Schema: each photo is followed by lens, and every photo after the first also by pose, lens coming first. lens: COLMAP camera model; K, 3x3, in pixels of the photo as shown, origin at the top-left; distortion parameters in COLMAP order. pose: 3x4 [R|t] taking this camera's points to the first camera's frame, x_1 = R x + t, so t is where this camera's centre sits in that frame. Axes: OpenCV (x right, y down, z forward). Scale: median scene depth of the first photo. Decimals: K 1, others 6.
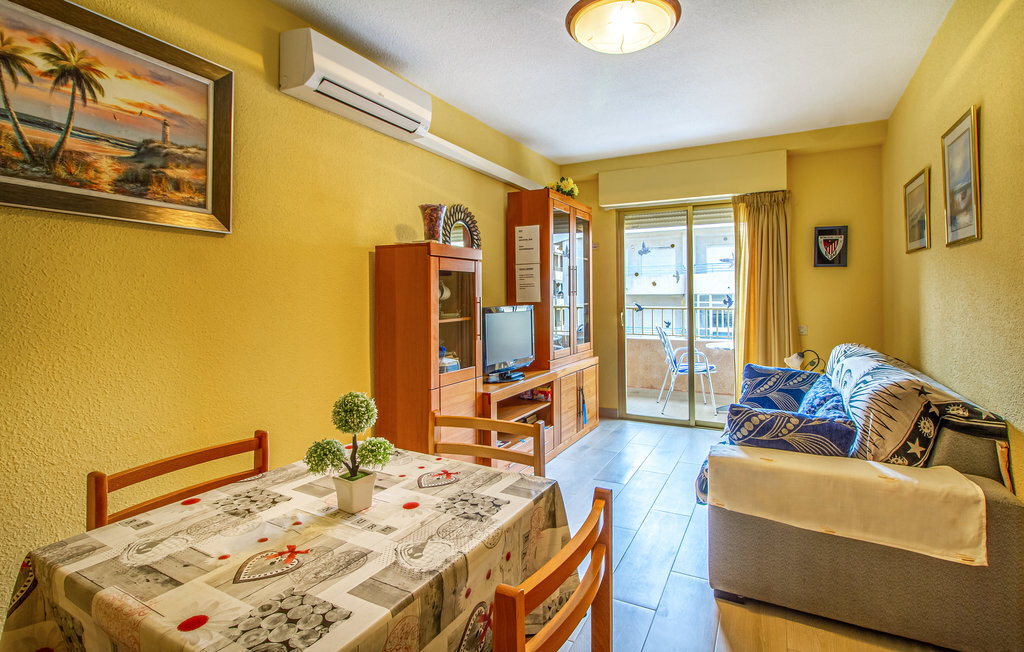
lens RADIAL K [[503.2, 0, 512.5], [0, 503.2, 281.5], [0, 0, 1]] dist [-0.000578, 0.000098]
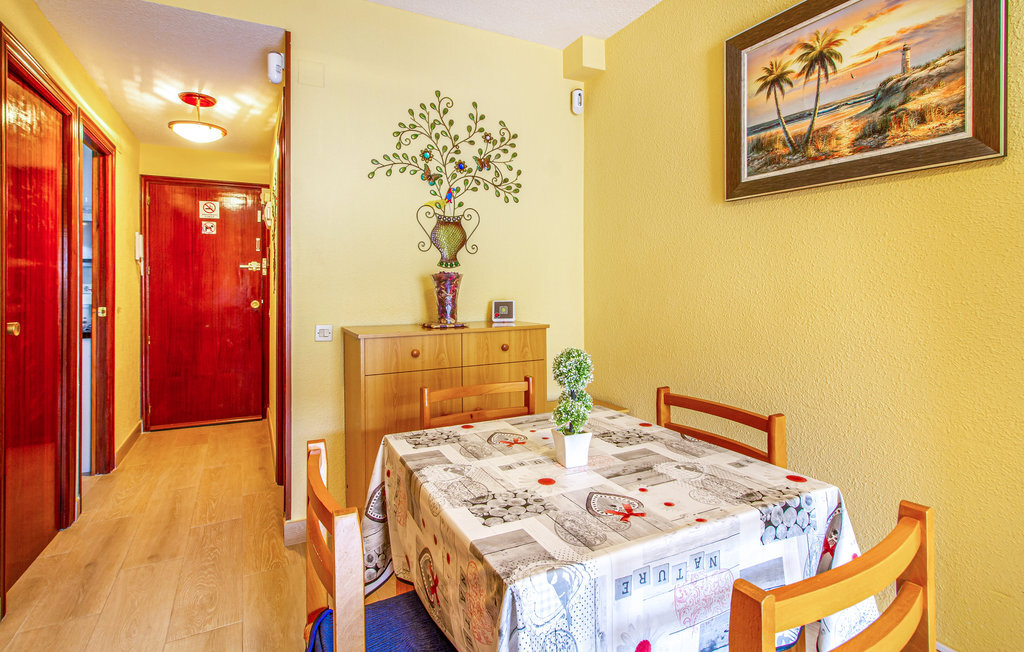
lens RADIAL K [[503.2, 0, 512.5], [0, 503.2, 281.5], [0, 0, 1]] dist [-0.000578, 0.000098]
pose [[-0.557690, 0.001686, -0.830047, 0.409928], [0.034700, 0.999171, -0.021285, 0.073156], [0.829323, -0.040673, -0.557287, 1.034356]]
